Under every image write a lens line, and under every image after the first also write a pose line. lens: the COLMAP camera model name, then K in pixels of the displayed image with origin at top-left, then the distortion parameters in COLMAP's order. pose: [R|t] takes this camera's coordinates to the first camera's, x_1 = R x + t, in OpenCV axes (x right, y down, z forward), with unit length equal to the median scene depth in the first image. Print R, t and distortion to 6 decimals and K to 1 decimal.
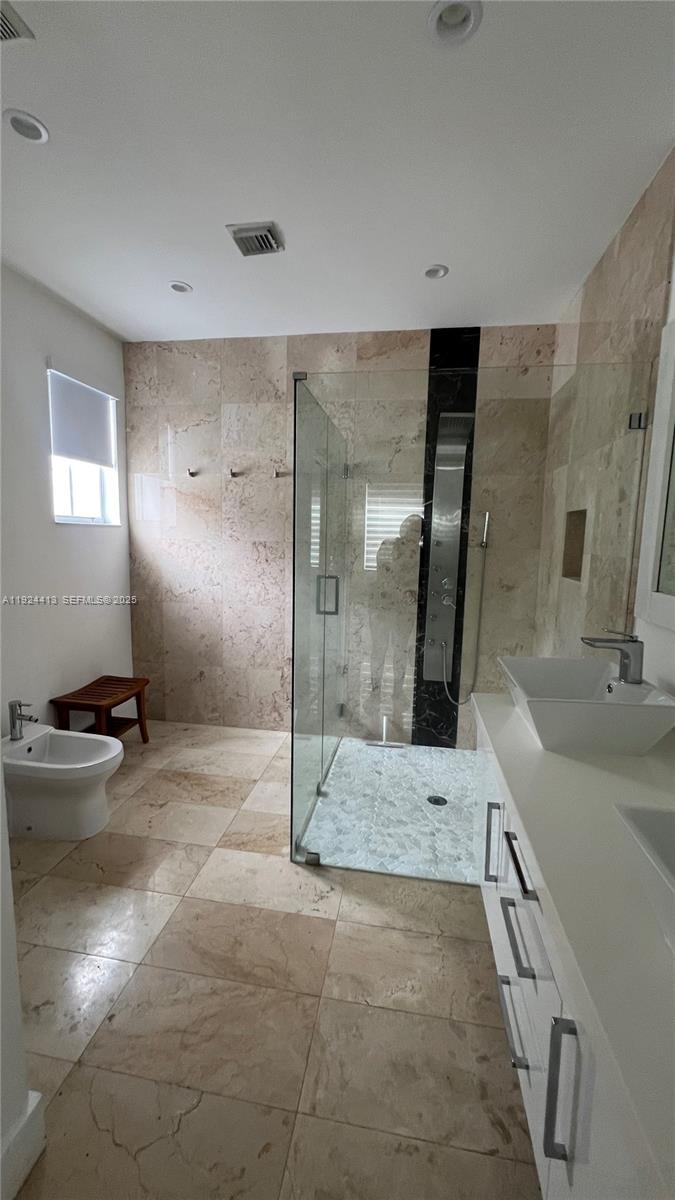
lens RADIAL K [[479.7, 0, 336.0], [0, 479.7, 598.3], [0, 0, 1]] dist [-0.002116, 0.000940]
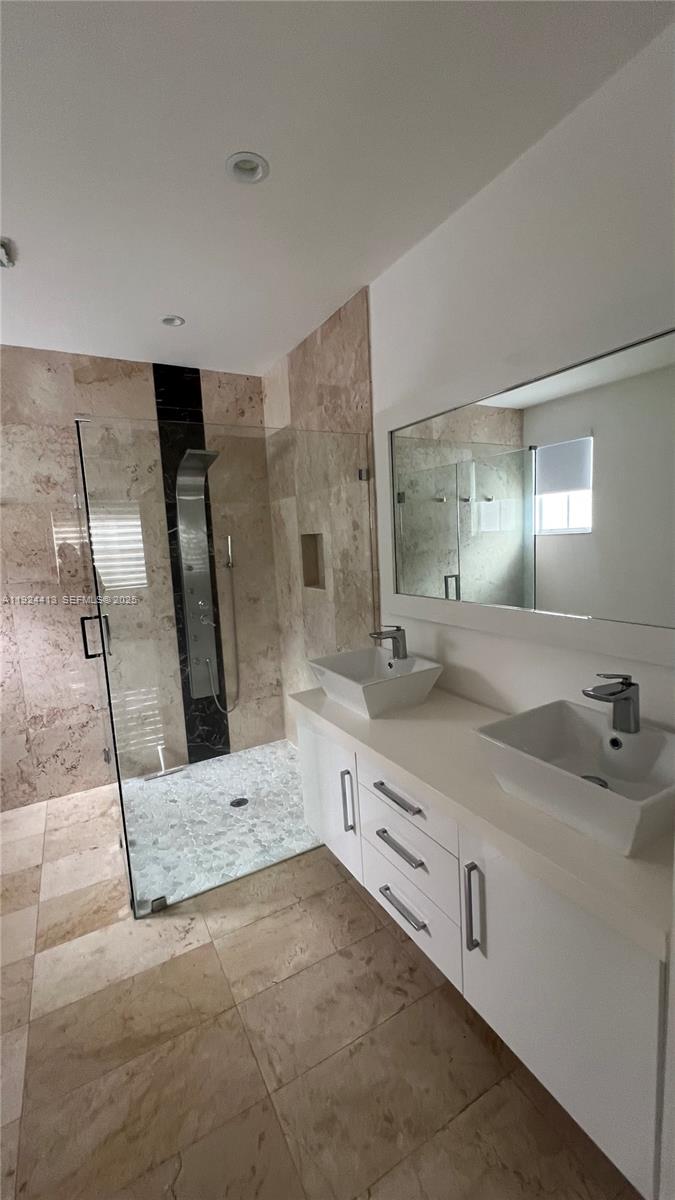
lens RADIAL K [[479.7, 0, 334.2], [0, 479.7, 597.9], [0, 0, 1]] dist [-0.002116, 0.000940]
pose [[0.781424, -0.139910, 0.608113, -0.201264], [0.147629, 0.988325, 0.037683, -0.045019], [-0.606285, 0.060329, 0.792956, -0.025814]]
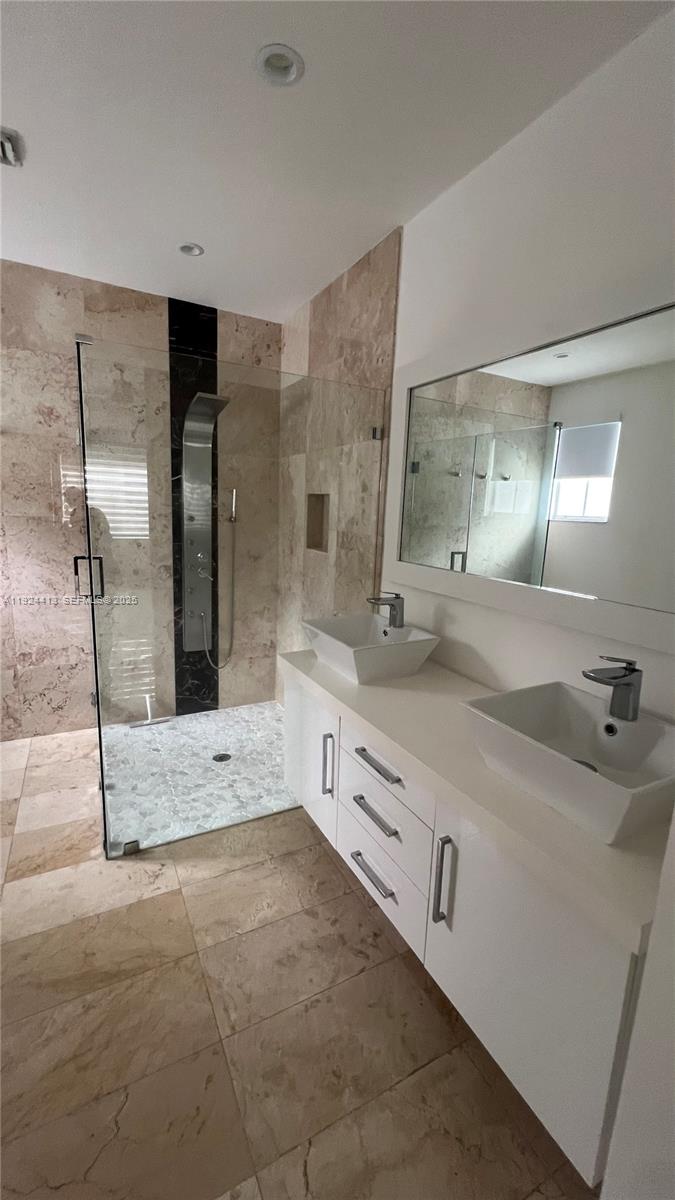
lens RADIAL K [[479.7, 0, 334.4], [0, 479.7, 597.9], [0, 0, 1]] dist [-0.002116, 0.000940]
pose [[0.797322, -0.100810, 0.595075, -0.181541], [0.055459, 0.994018, 0.094086, -0.026396], [-0.601000, -0.042014, 0.798144, -0.010730]]
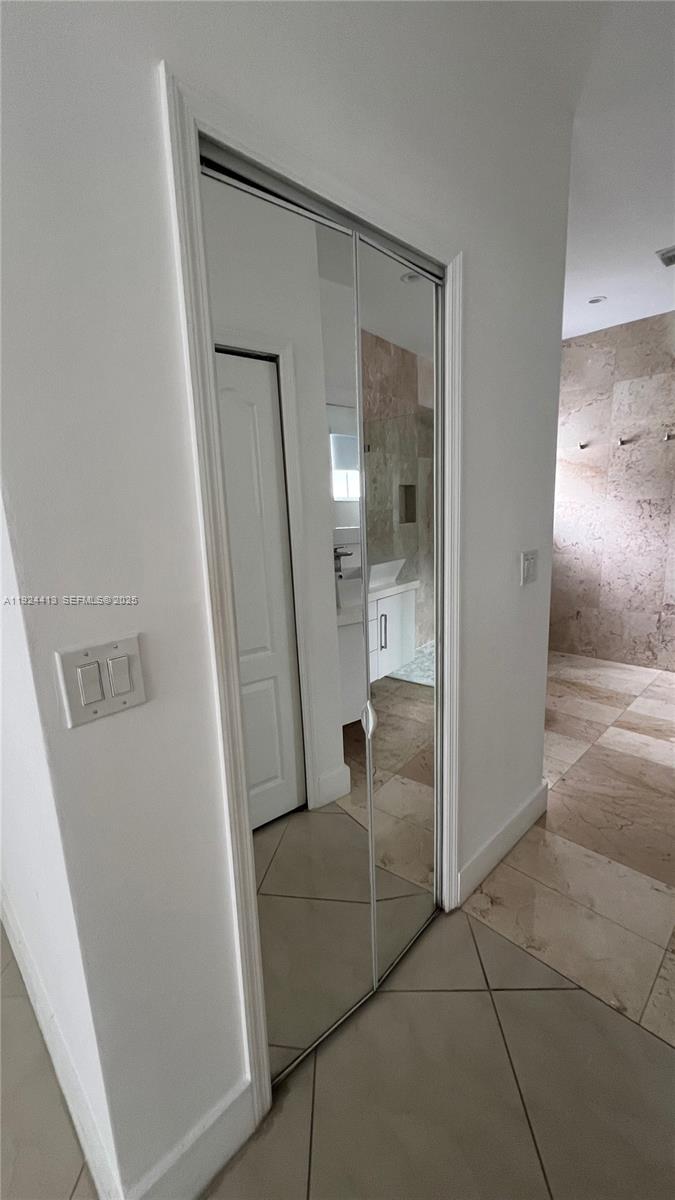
lens RADIAL K [[479.7, 0, 336.1], [0, 479.7, 599.1], [0, 0, 1]] dist [-0.002116, 0.000940]
pose [[0.805058, 0.058136, -0.590340, -0.072627], [-0.019294, 0.997226, 0.071894, 0.057280], [0.592882, -0.046488, 0.803946, -0.414334]]
